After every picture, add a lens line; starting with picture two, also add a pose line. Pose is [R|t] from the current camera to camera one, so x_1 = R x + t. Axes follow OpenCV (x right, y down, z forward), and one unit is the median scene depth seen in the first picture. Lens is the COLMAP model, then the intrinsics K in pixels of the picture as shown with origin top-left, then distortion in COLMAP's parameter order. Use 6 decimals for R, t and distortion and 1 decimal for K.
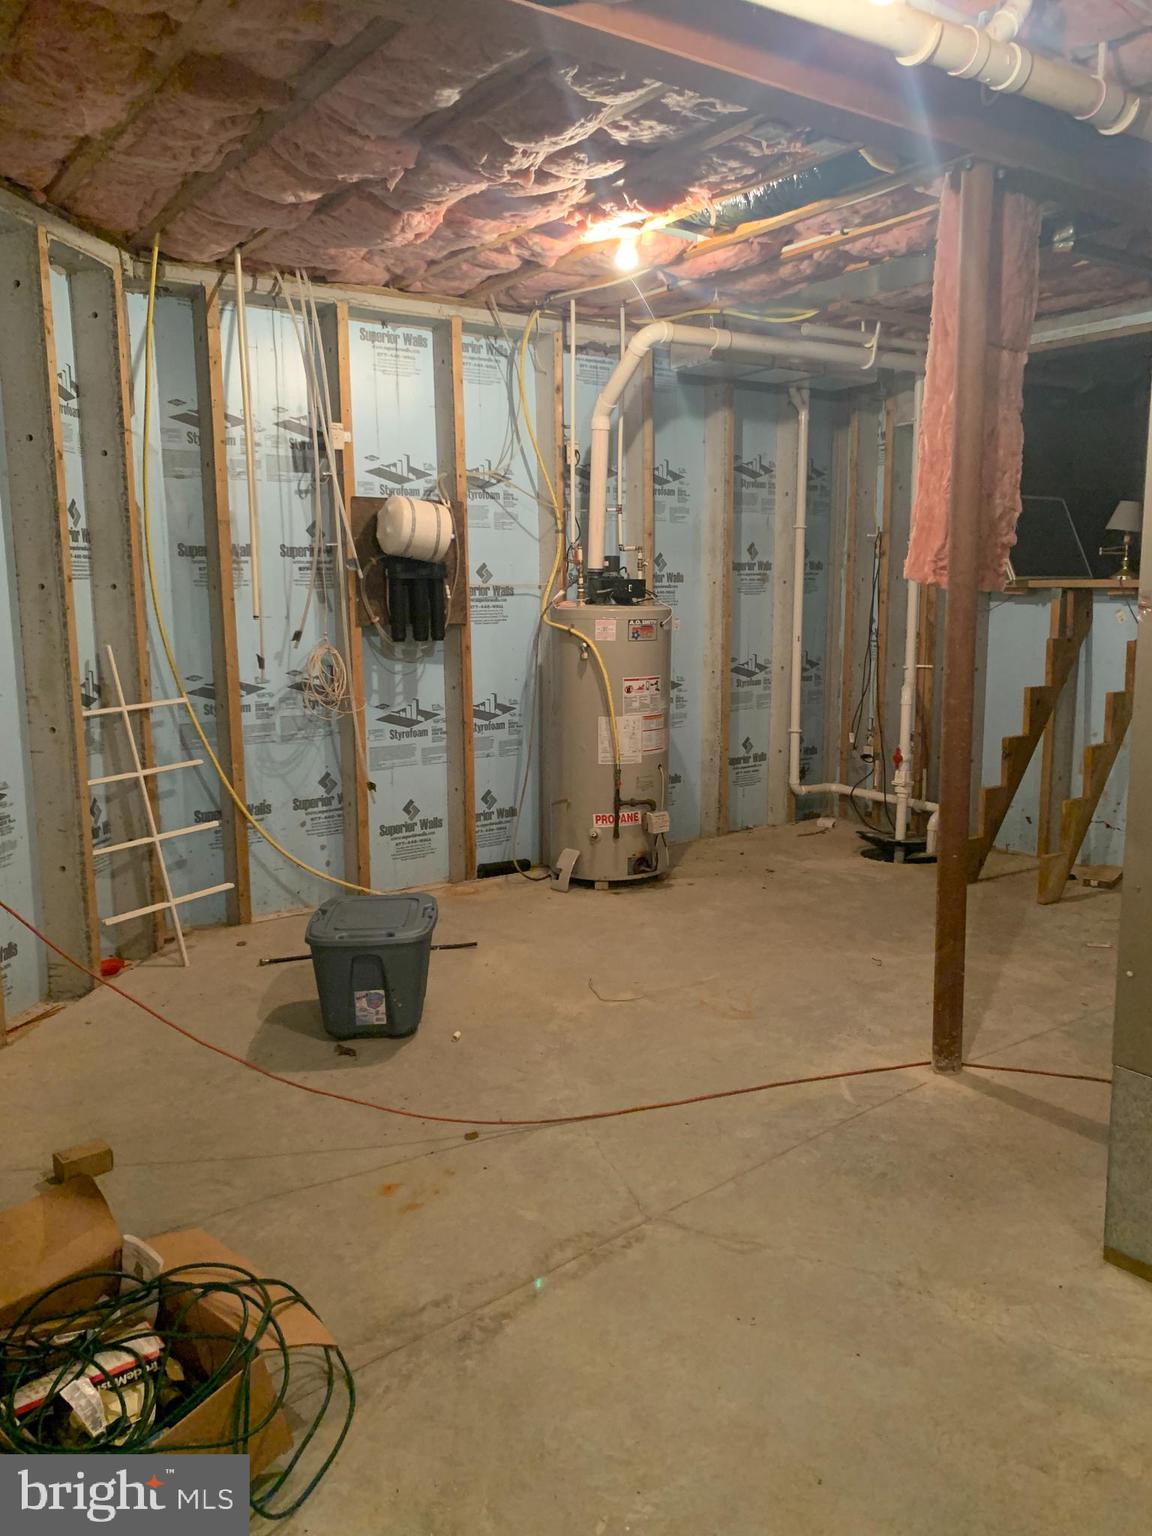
lens RADIAL K [[1173.4, 0, 582.1], [0, 1173.4, 761.9], [0, 0, 1]] dist [0.005270, -0.004679]
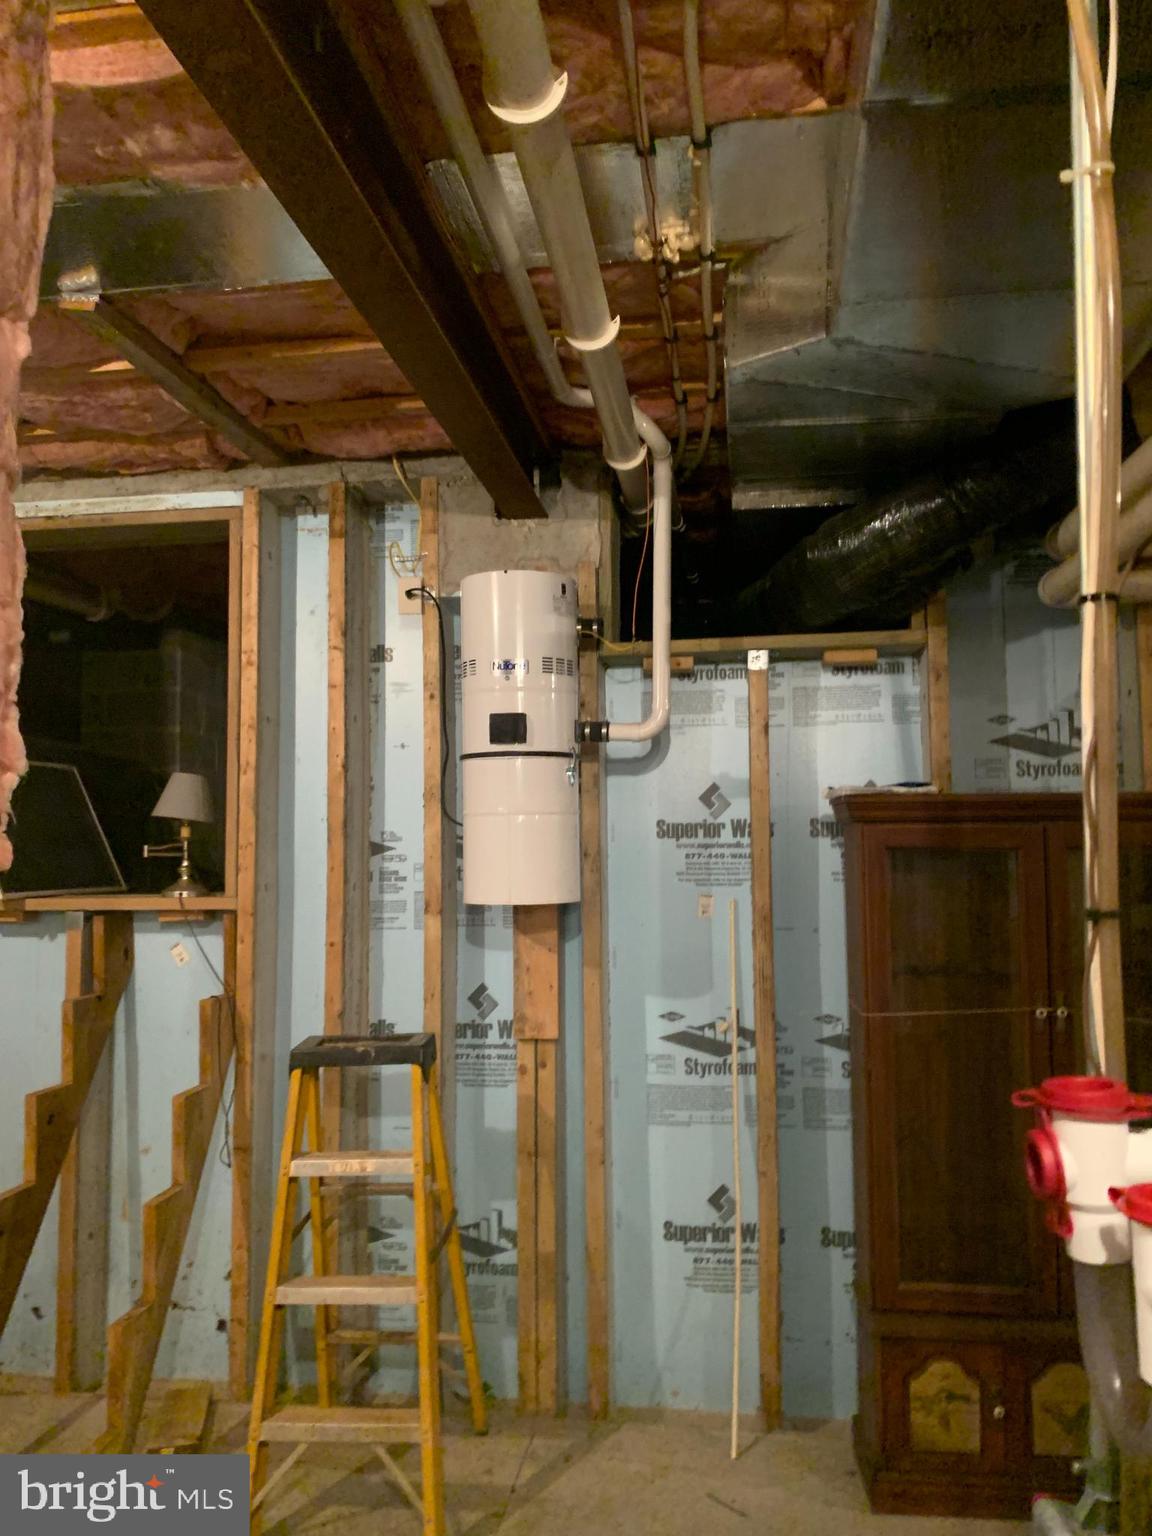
lens RADIAL K [[1173.4, 0, 582.1], [0, 1173.4, 761.9], [0, 0, 1]] dist [0.005270, -0.004679]
pose [[0.689138, 0.052326, 0.722738, 0.153261], [0.117757, 0.976045, -0.182948, -0.086485], [-0.714998, 0.211184, 0.666468, 0.420493]]
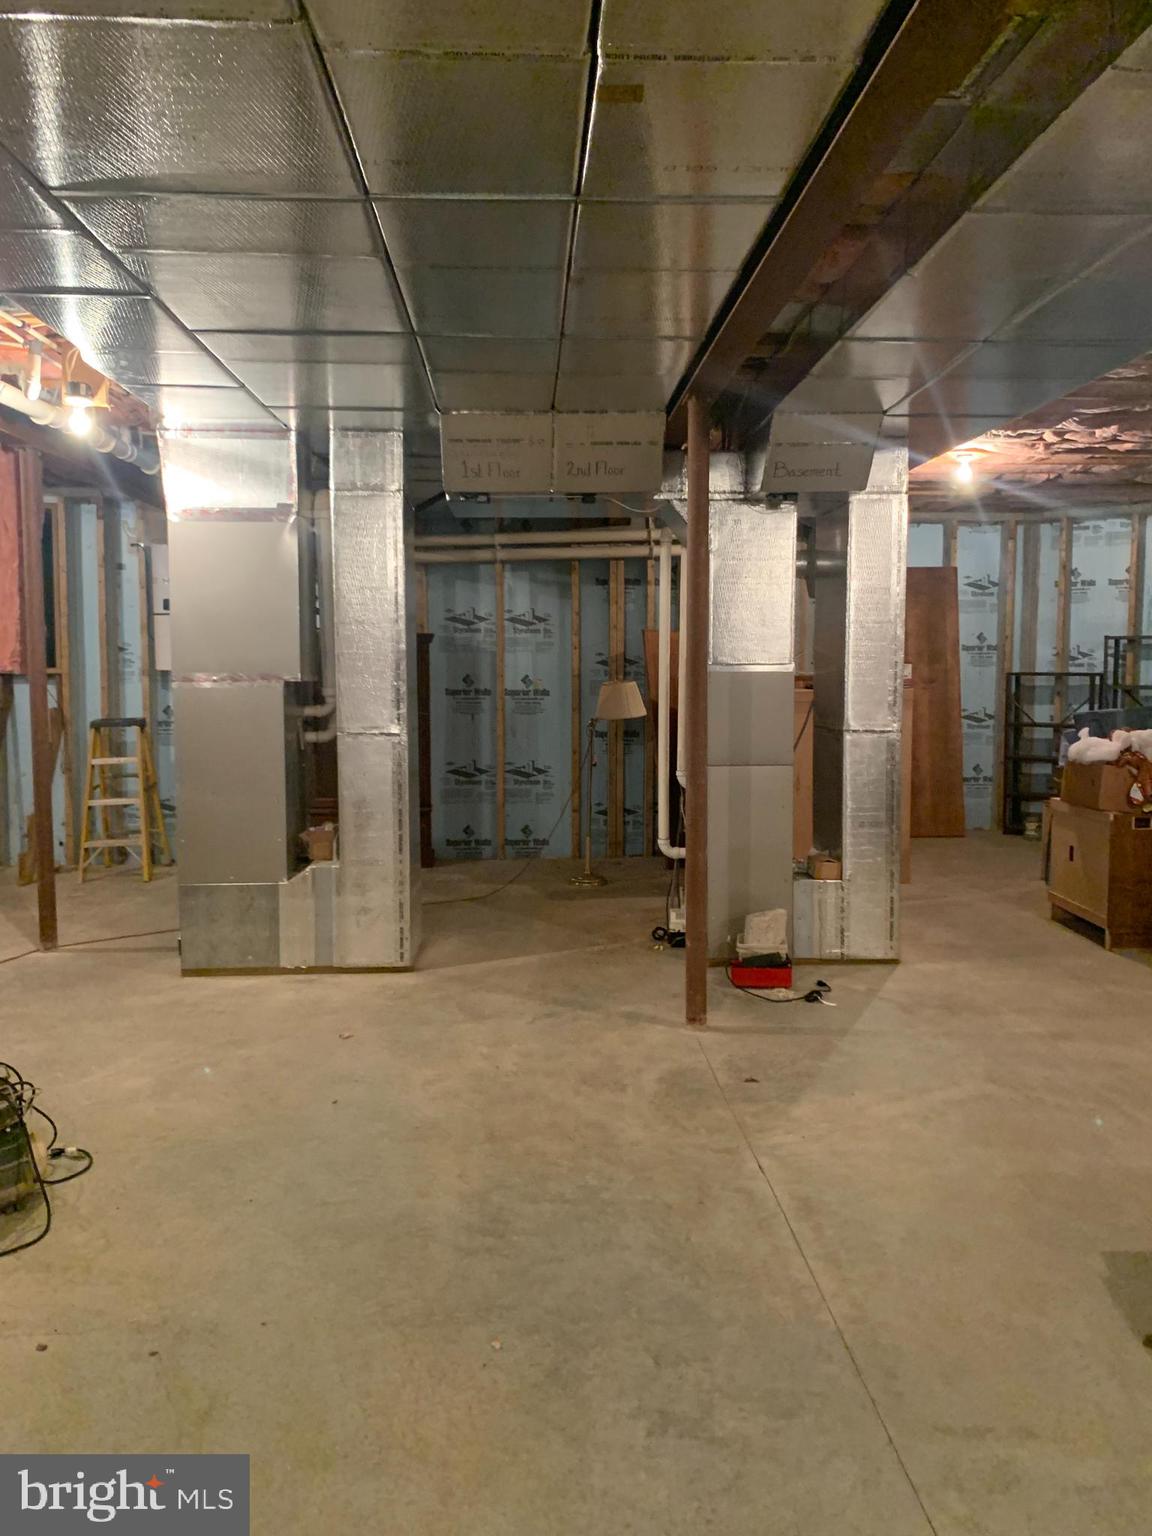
lens RADIAL K [[1173.4, 0, 582.1], [0, 1173.4, 761.9], [0, 0, 1]] dist [0.005270, -0.004679]
pose [[0.544041, -0.057037, 0.837118, -0.410186], [0.124530, 0.992126, -0.013333, 0.066274], [-0.829766, 0.111500, 0.546860, -0.365019]]
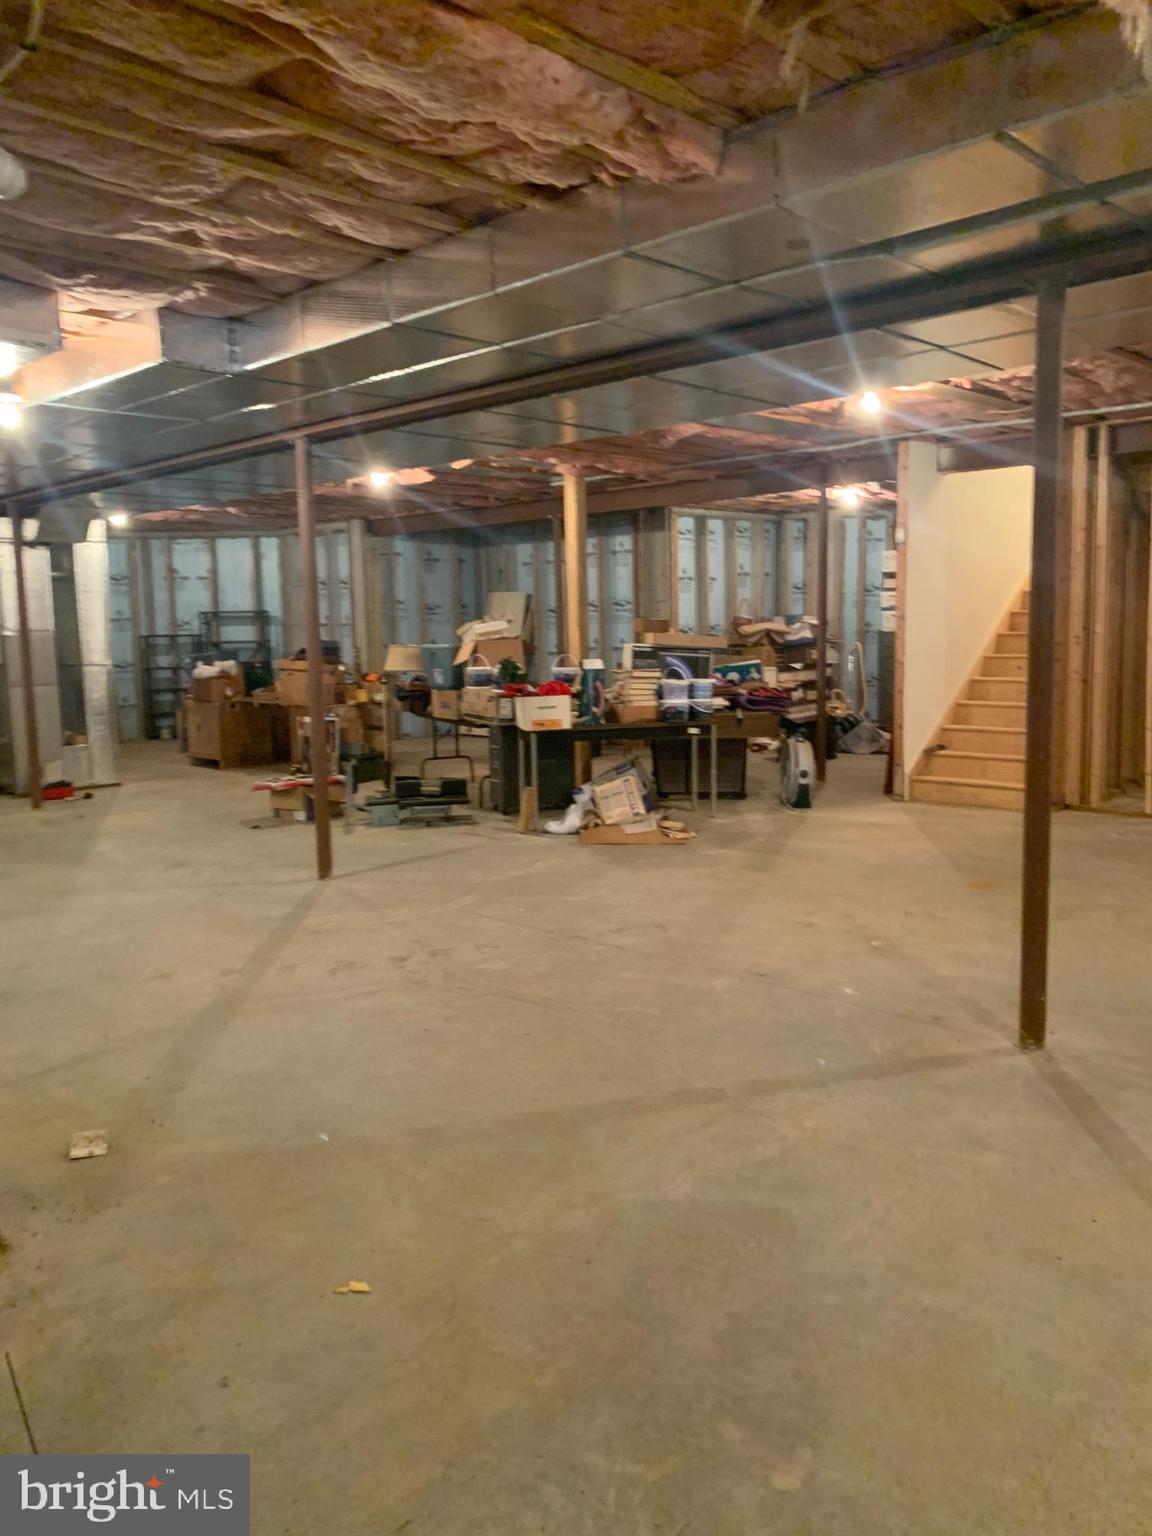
lens RADIAL K [[1173.4, 0, 582.1], [0, 1173.4, 761.9], [0, 0, 1]] dist [0.005270, -0.004679]
pose [[-0.172857, -0.099988, 0.979859, -1.904174], [0.176697, 0.975546, 0.130719, 0.115529], [-0.968968, 0.195734, -0.150962, -0.517785]]
